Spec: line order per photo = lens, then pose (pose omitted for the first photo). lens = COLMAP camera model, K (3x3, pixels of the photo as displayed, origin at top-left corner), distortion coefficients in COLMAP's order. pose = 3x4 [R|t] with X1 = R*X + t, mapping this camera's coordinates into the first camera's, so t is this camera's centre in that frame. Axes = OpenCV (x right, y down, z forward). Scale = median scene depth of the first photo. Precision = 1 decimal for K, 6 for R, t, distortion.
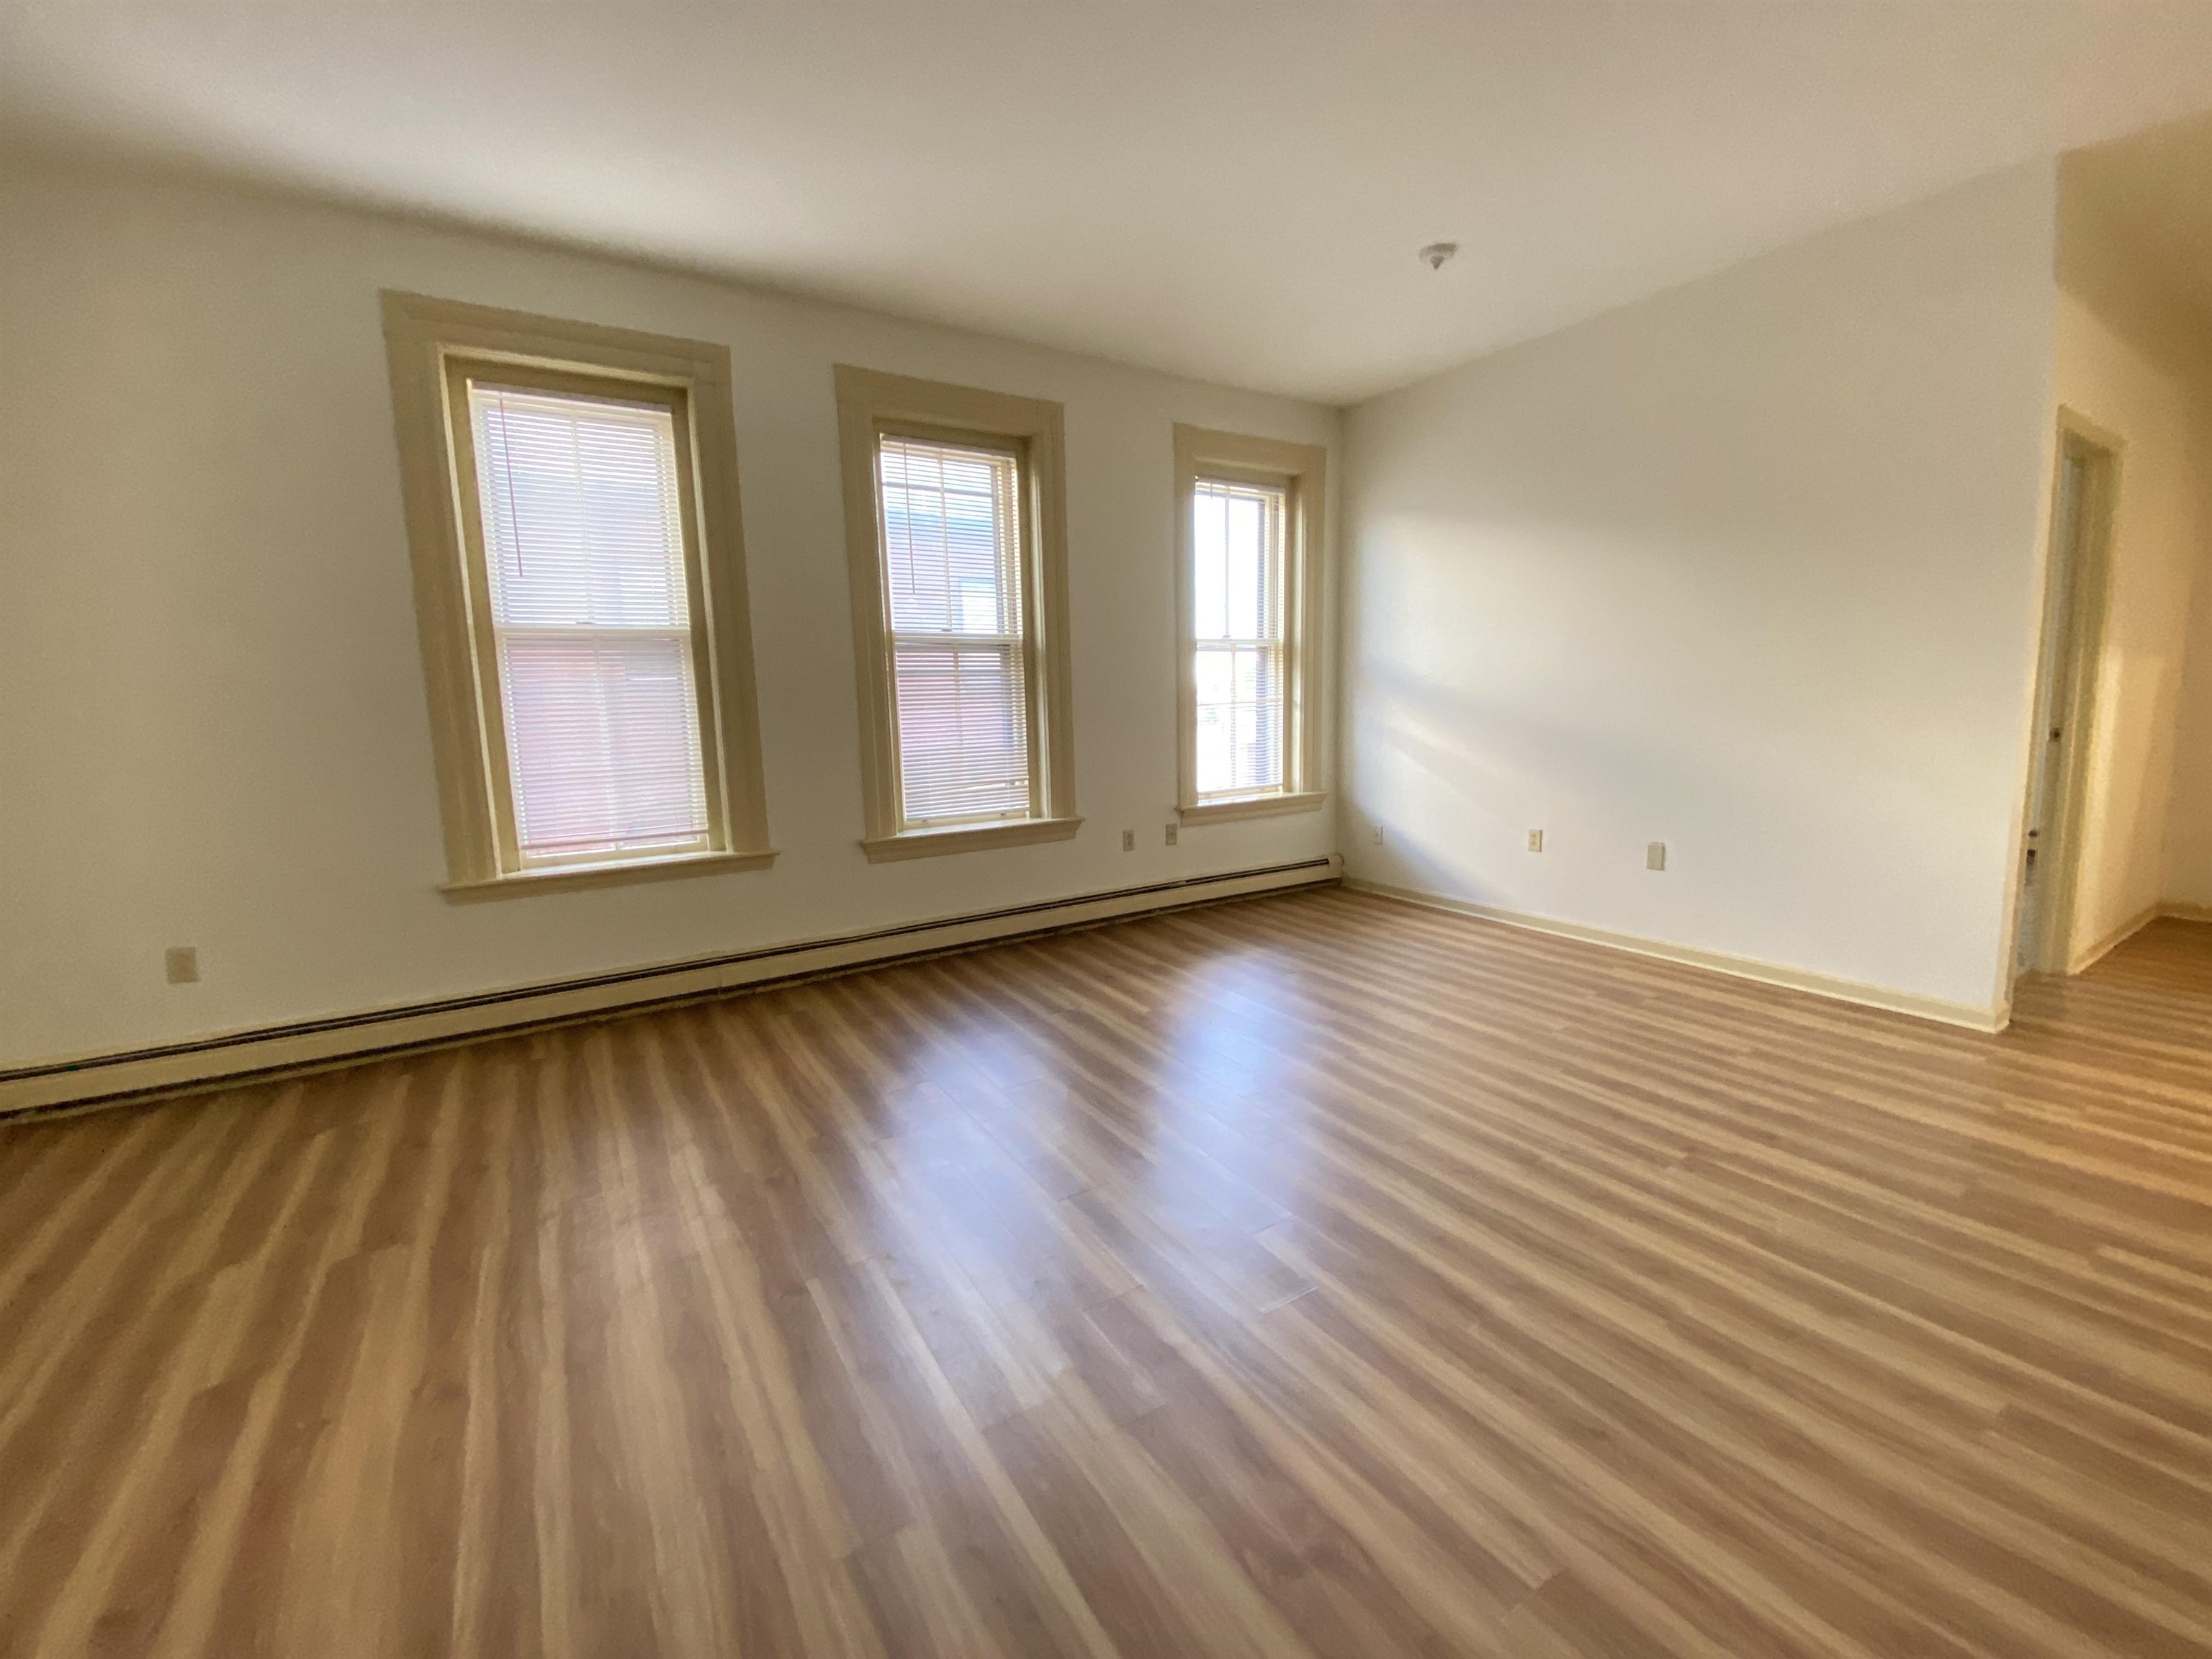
lens RADIAL K [[892.8, 0, 1108.7], [0, 892.8, 841.2], [0, 0, 1]] dist [-0.002877, -0.010804]
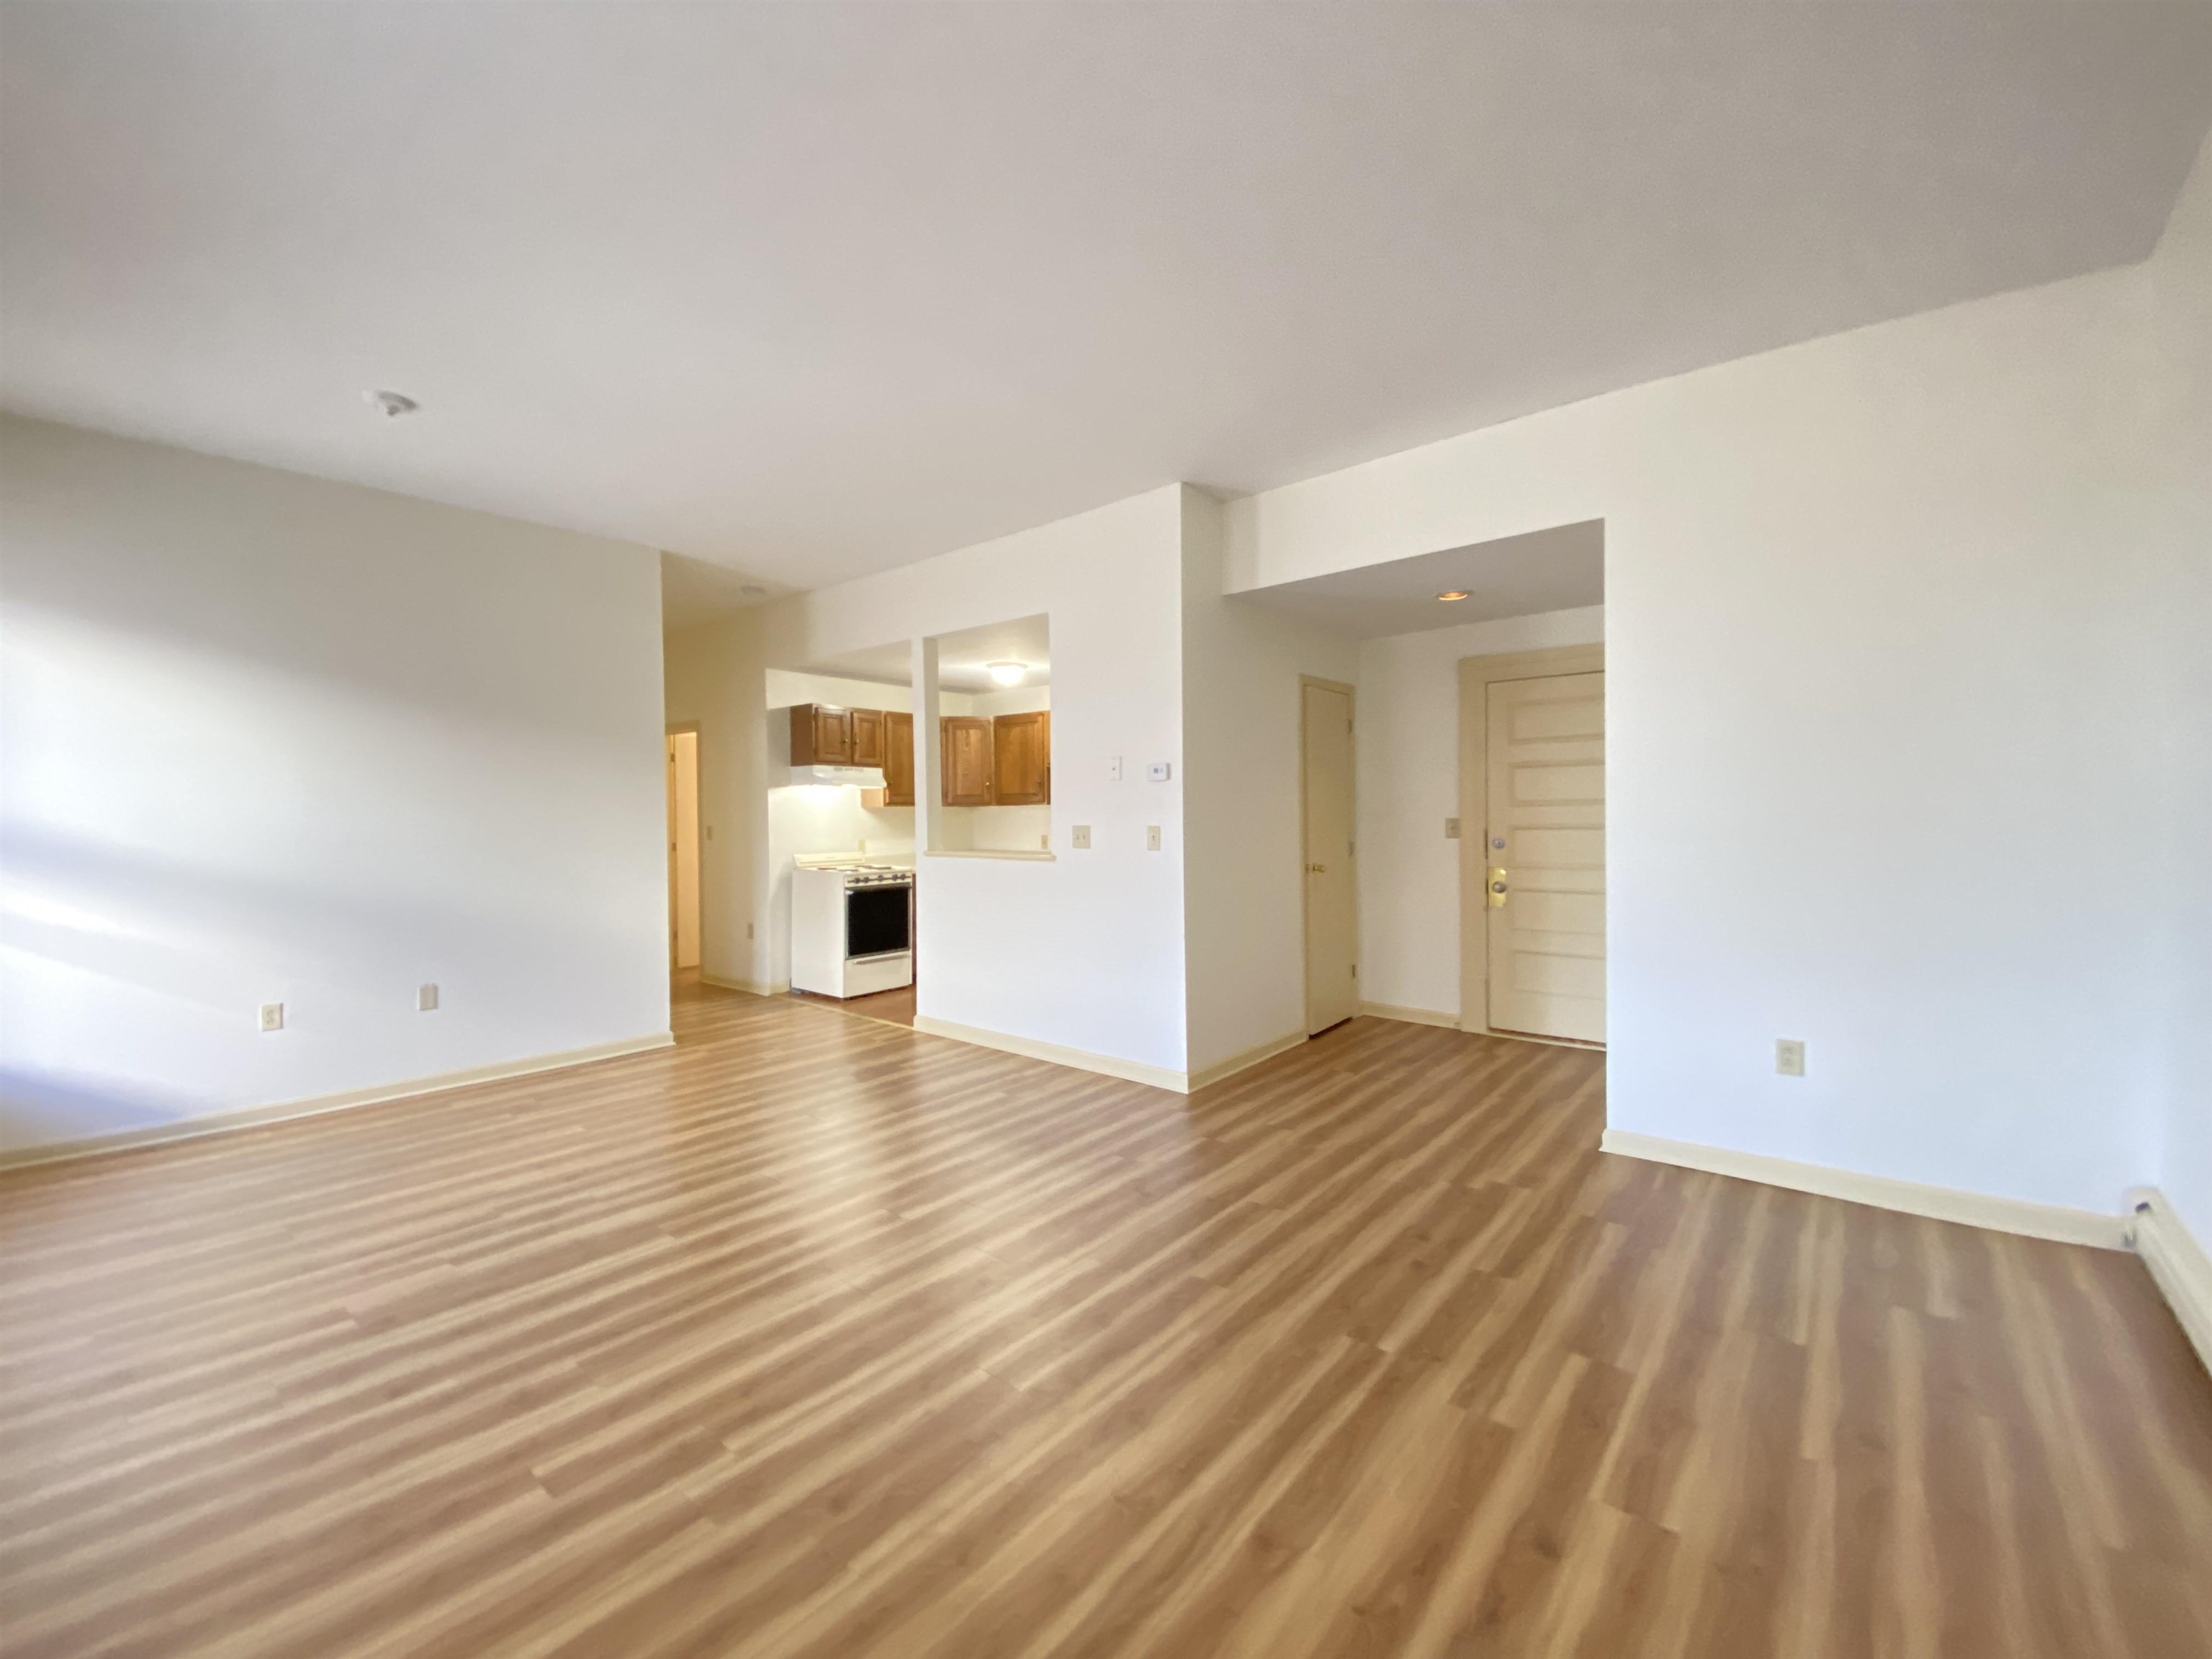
lens RADIAL K [[892.8, 0, 1118.1], [0, 892.8, 832.8], [0, 0, 1]] dist [-0.002877, -0.010804]
pose [[-0.331982, 0.013491, 0.943189, -0.814648], [0.170419, 0.984302, 0.045905, -0.103594], [-0.927764, 0.175977, -0.329069, 0.671270]]
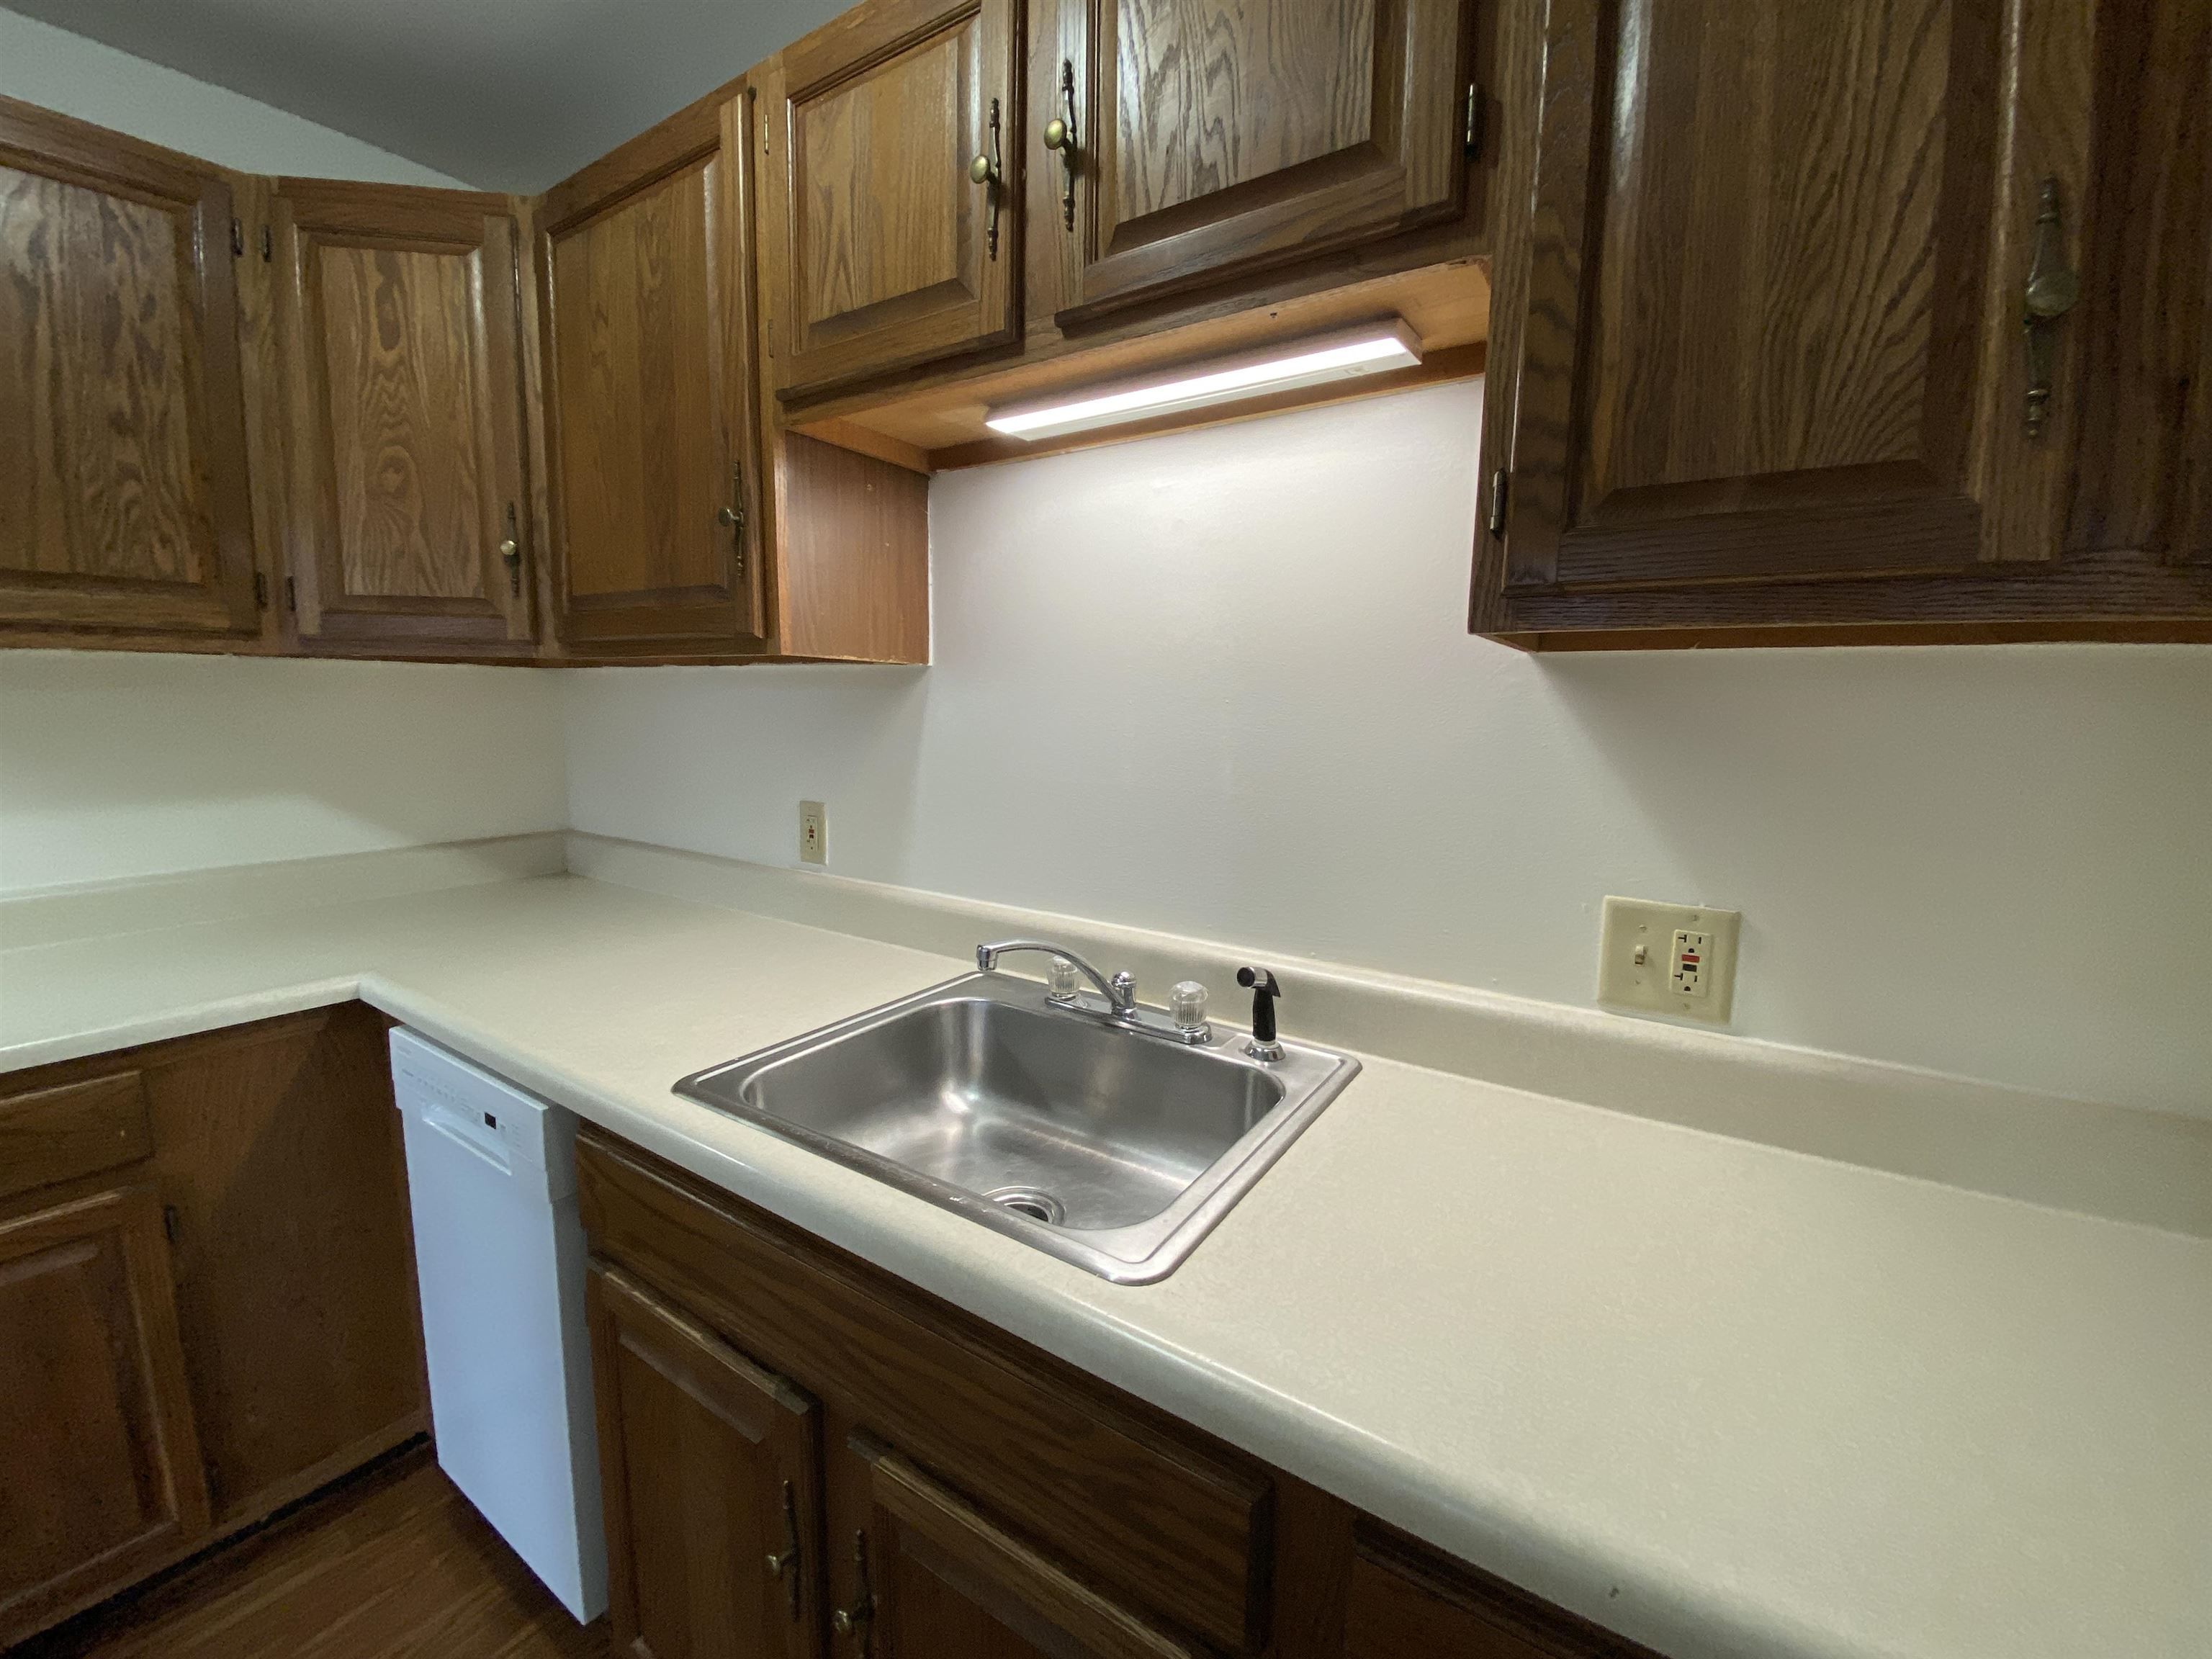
lens RADIAL K [[892.8, 0, 1109.2], [0, 892.8, 836.9], [0, 0, 1]] dist [-0.002877, -0.010804]
pose [[-0.426144, -0.111360, 0.897775, 0.892903], [0.137109, 0.972980, 0.185770, -0.075375], [-0.894205, 0.202258, -0.399361, 0.144393]]
